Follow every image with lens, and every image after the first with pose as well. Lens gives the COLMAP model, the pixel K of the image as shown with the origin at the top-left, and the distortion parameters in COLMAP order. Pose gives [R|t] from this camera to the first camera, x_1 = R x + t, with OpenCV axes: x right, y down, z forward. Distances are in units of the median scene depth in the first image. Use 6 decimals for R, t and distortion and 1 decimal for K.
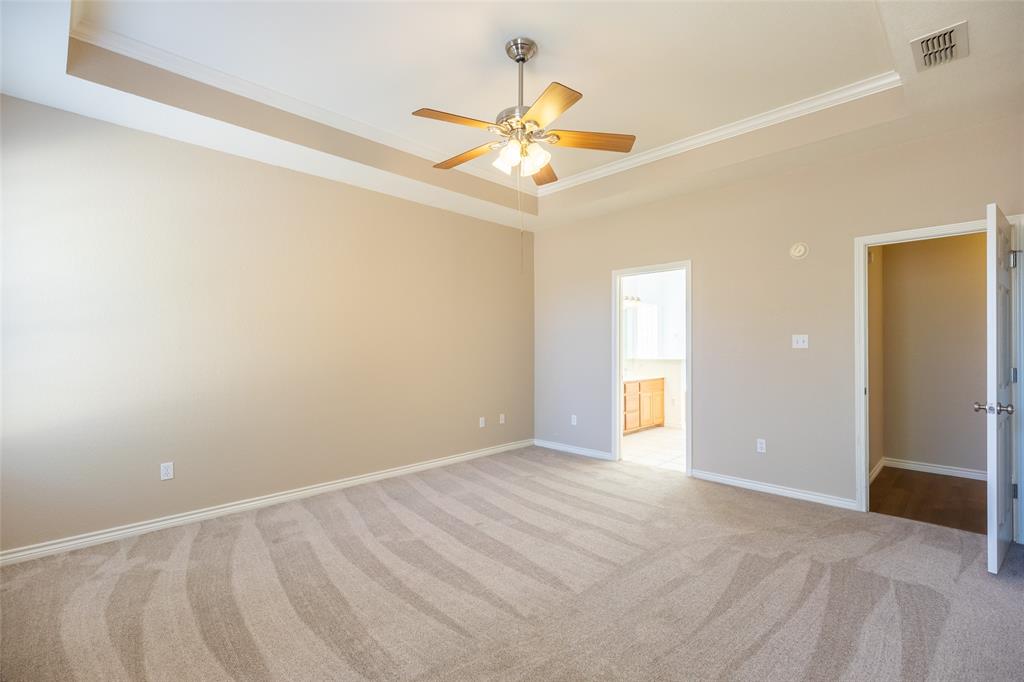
lens RADIAL K [[463.7, 0, 511.5], [0, 463.7, 341.7], [0, 0, 1]] dist [0.000973, 0.000427]
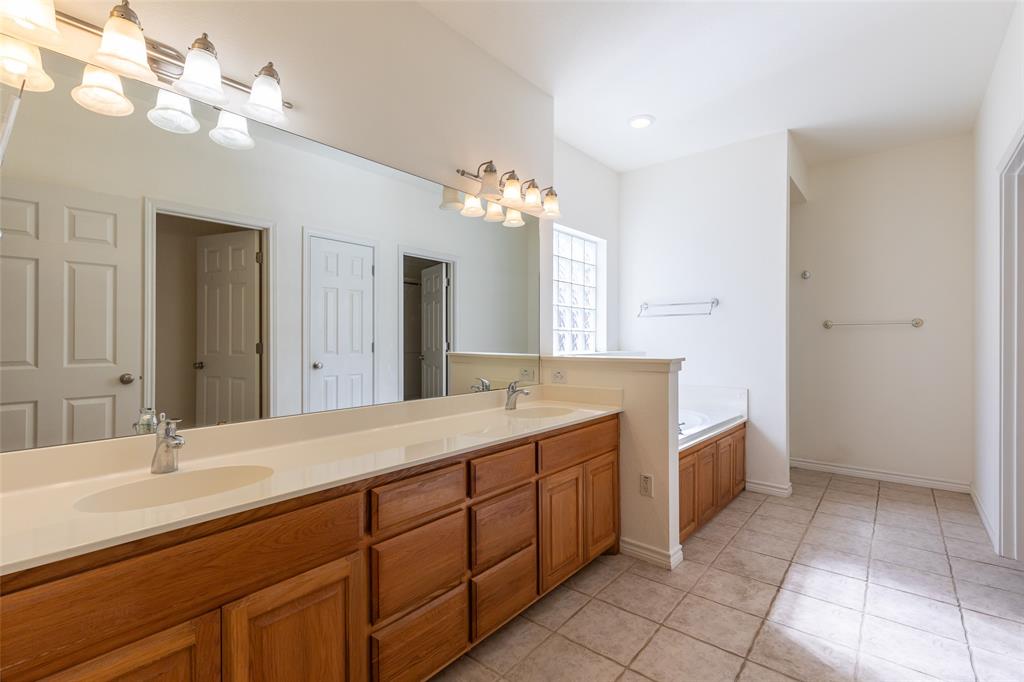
lens RADIAL K [[463.7, 0, 512.0], [0, 463.7, 340.0], [0, 0, 1]] dist [0.000973, 0.000427]
pose [[0.994395, -0.003529, 0.105672, 0.225043], [0.003523, 0.999994, 0.000247, 0.025888], [-0.105672, 0.000126, 0.994401, 0.701649]]
